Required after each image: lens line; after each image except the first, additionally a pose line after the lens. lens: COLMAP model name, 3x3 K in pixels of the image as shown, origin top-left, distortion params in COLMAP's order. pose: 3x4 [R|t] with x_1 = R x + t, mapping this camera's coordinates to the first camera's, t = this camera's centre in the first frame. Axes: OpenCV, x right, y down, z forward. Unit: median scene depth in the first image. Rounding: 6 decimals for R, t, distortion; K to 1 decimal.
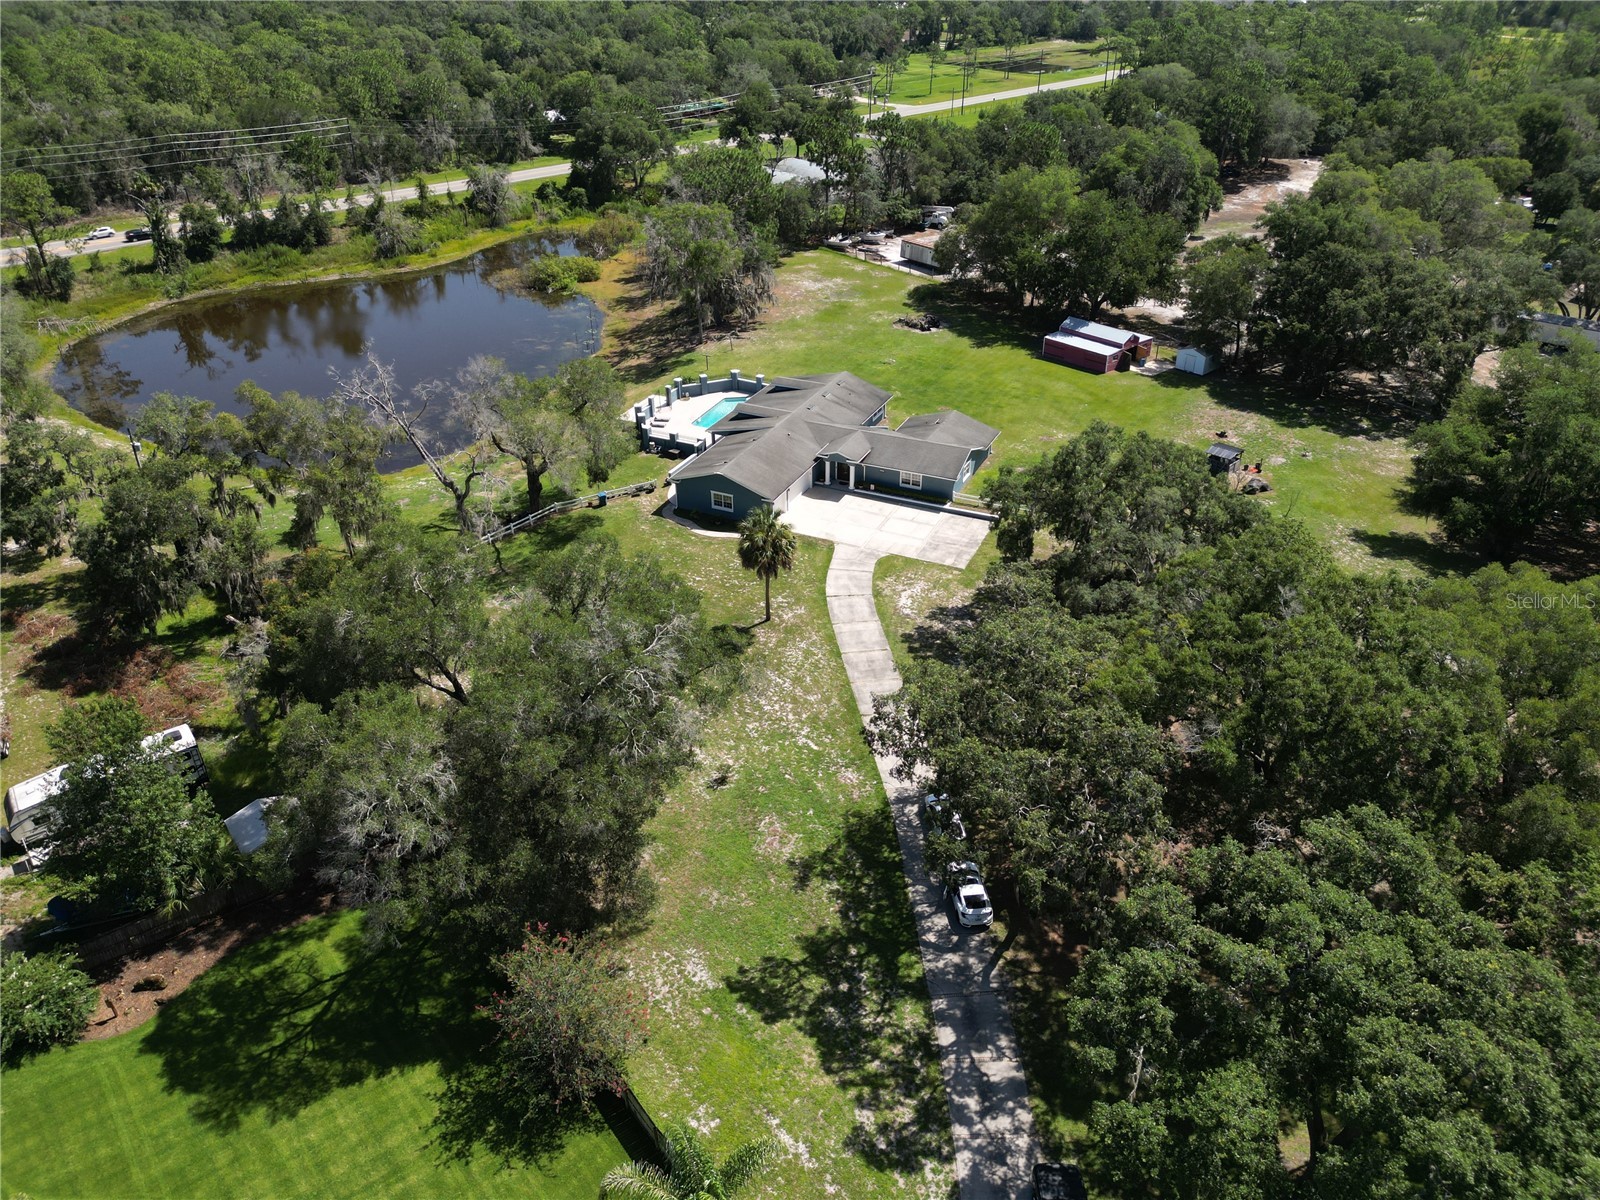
lens RADIAL K [[1125.5, 0, 810.1], [0, 1125.5, 605.6], [0, 0, 1]] dist [0.080449, -0.087439]
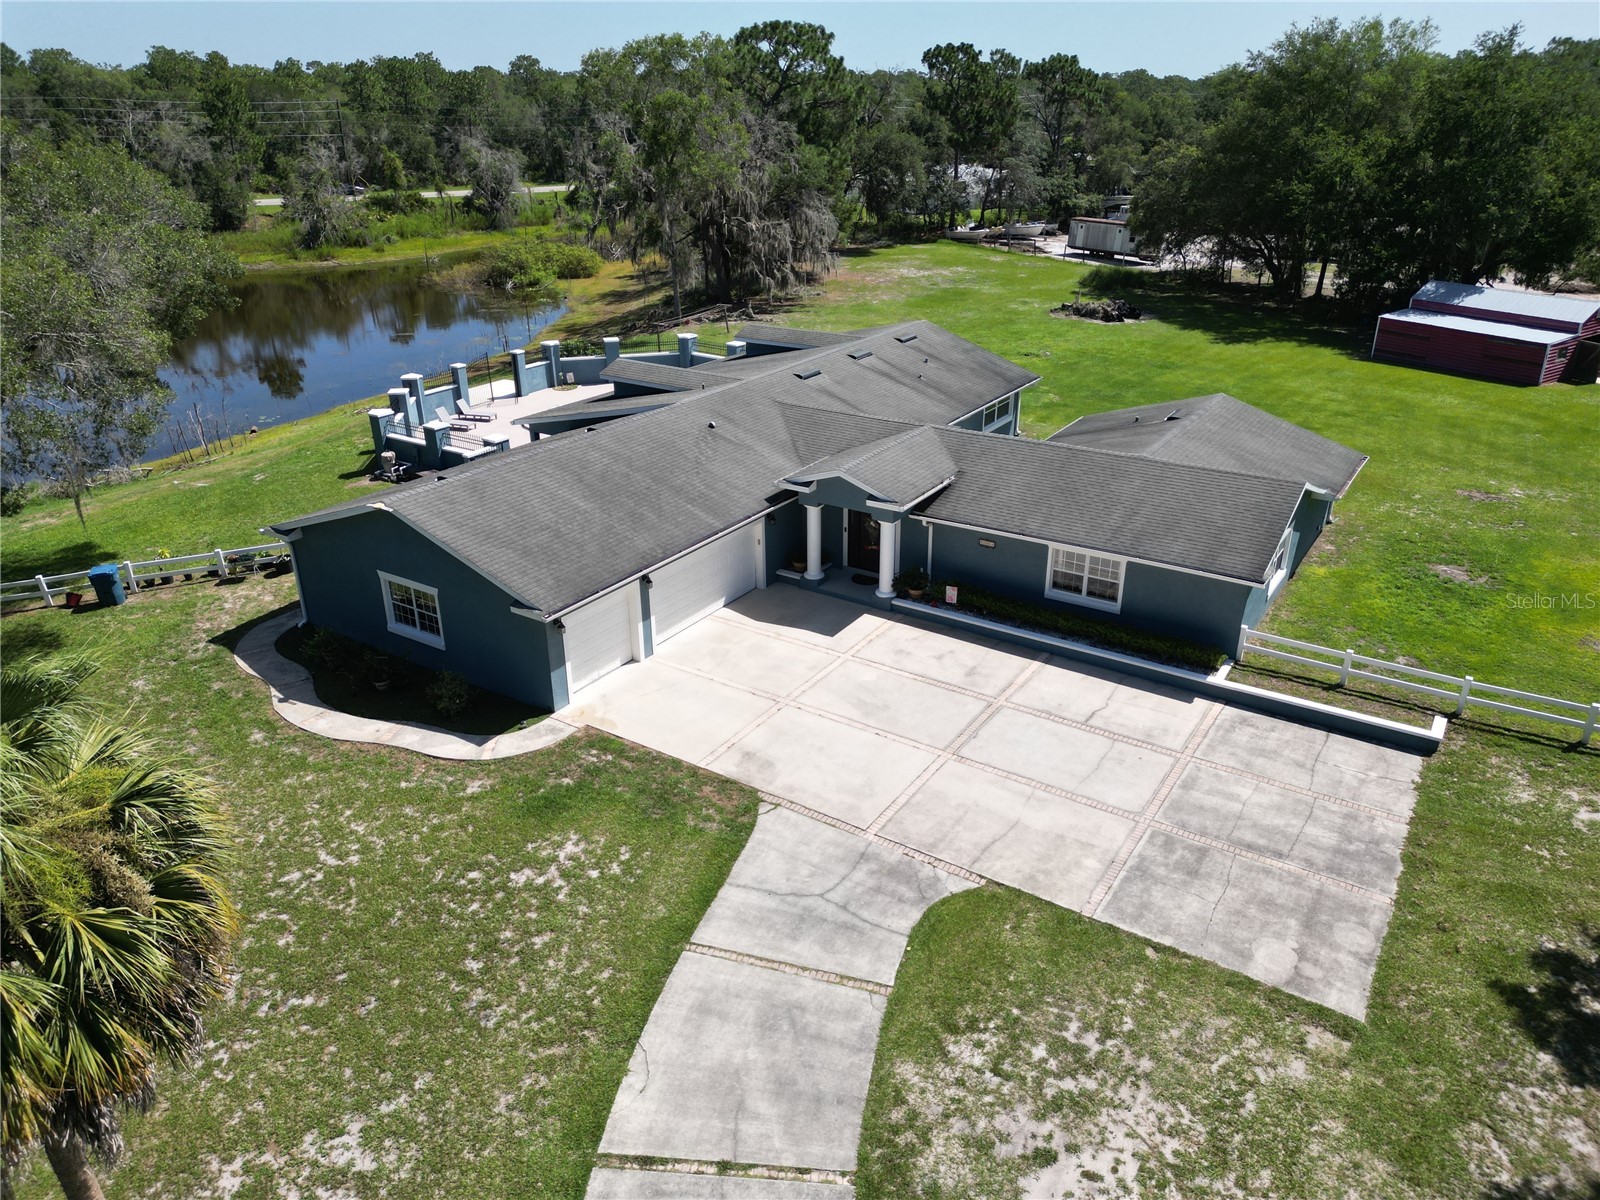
lens RADIAL K [[1125.5, 0, 810.1], [0, 1125.5, 605.6], [0, 0, 1]] dist [0.080449, -0.087439]
pose [[0.989848, 0.057925, -0.129790, 0.056701], [-0.072540, 0.991185, -0.110863, -0.065704], [0.122224, 0.119153, 0.985324, 0.694745]]
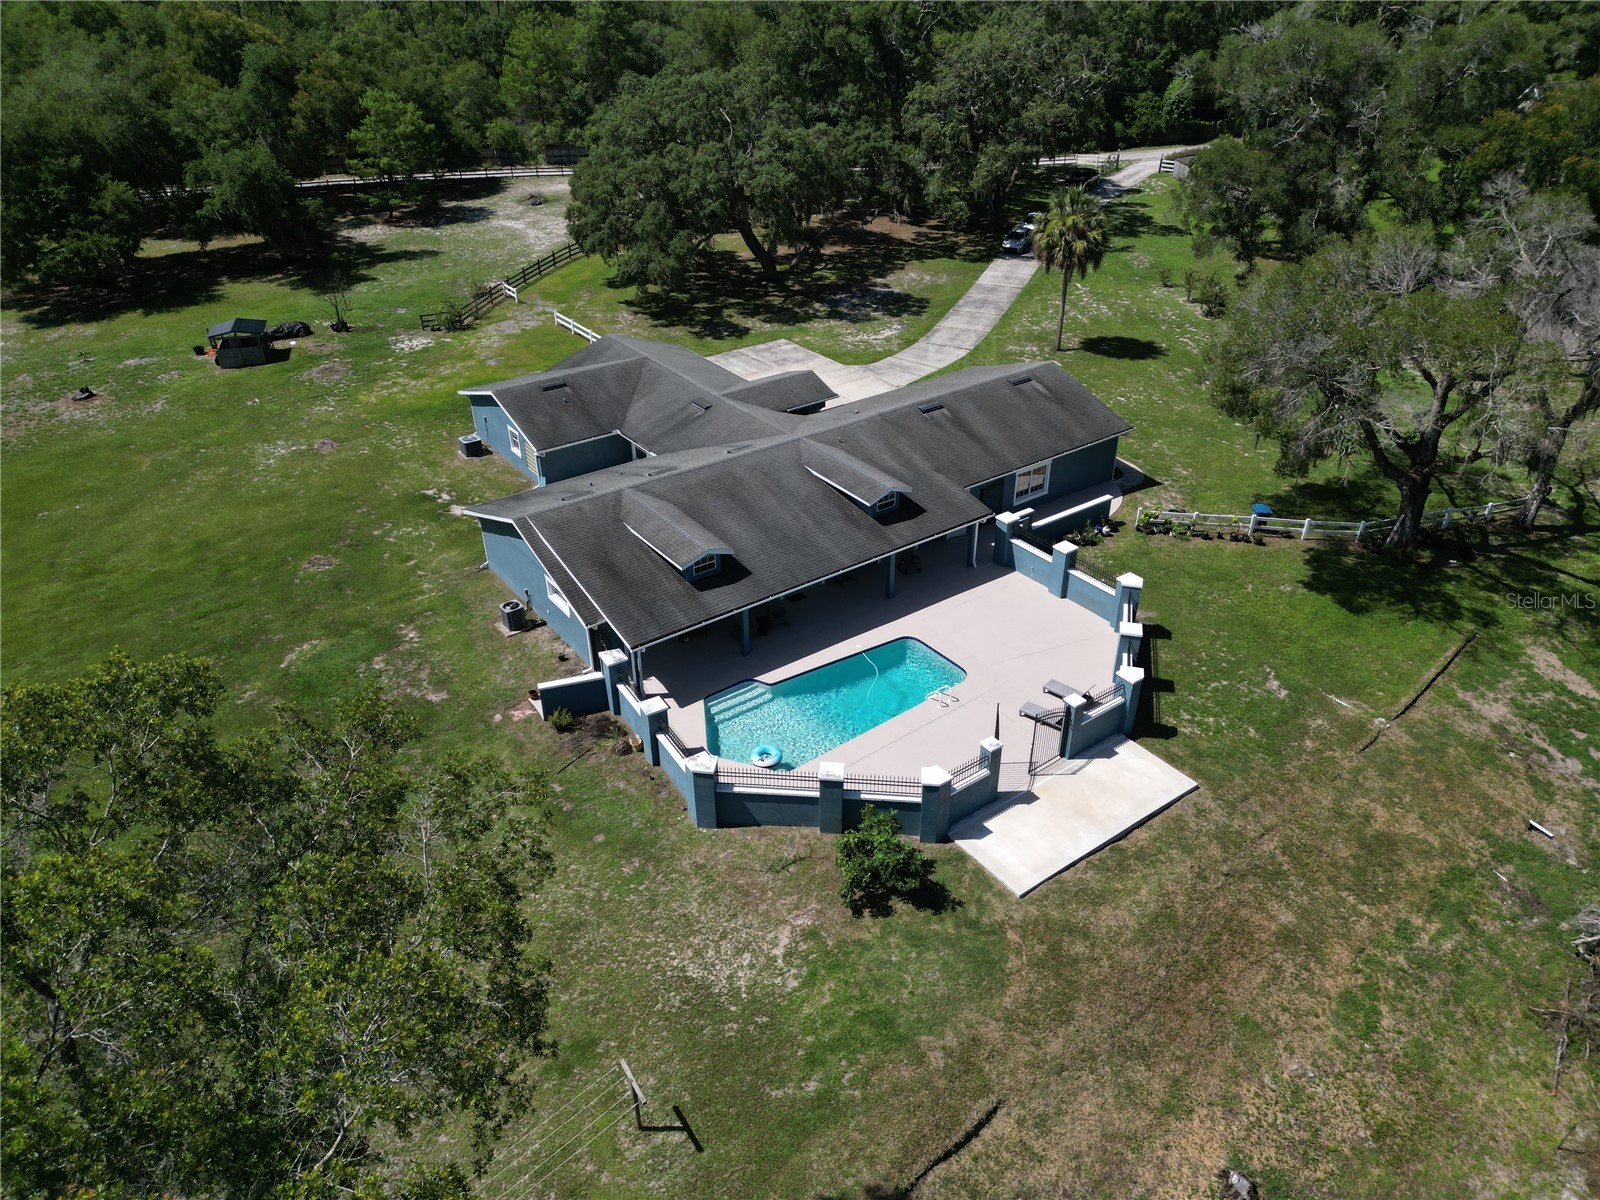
lens RADIAL K [[1125.5, 0, 810.1], [0, 1125.5, 605.6], [0, 0, 1]] dist [0.080449, -0.087439]
pose [[-0.877187, -0.246918, 0.411794, -0.224063], [0.250100, 0.497140, 0.830844, -0.526320], [-0.409870, 0.831795, -0.374330, 1.279963]]
